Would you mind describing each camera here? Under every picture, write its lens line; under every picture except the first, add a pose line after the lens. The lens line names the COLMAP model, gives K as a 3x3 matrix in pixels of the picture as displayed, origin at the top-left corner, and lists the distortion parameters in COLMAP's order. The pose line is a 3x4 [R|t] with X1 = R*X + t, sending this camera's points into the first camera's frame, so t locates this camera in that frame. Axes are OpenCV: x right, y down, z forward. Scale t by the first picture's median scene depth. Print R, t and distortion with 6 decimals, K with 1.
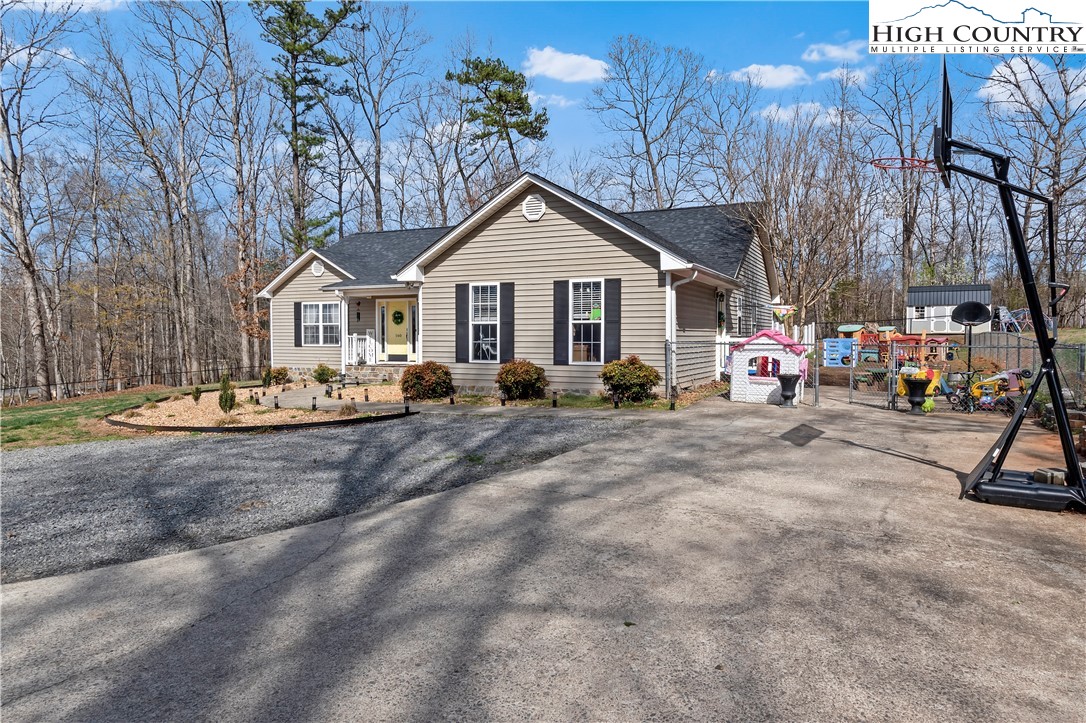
lens RADIAL K [[655.4, 0, 544.2], [0, 655.4, 357.5], [0, 0, 1]] dist [-0.004292, -0.000262]
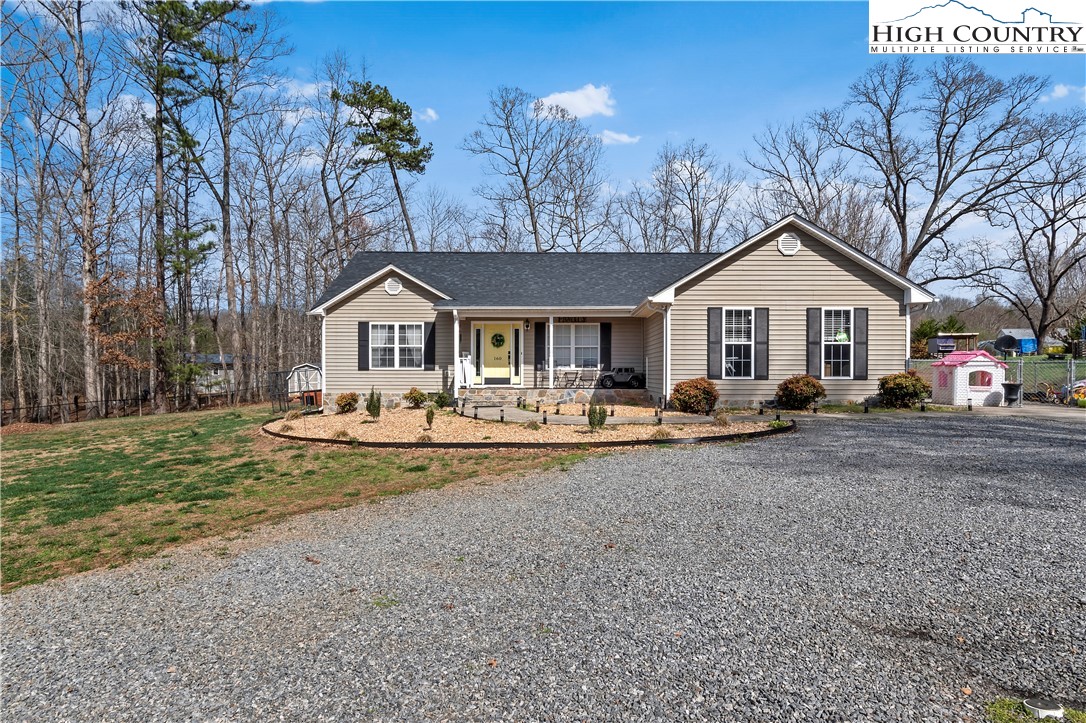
lens RADIAL K [[624.0, 0, 543.5], [0, 624.0, 366.3], [0, 0, 1]] dist [-0.005491, -0.000612]
pose [[0.913615, 0.002266, 0.406575, -0.542141], [0.013064, 0.999304, -0.034926, 0.012188], [-0.406371, 0.037221, 0.912950, 0.114684]]
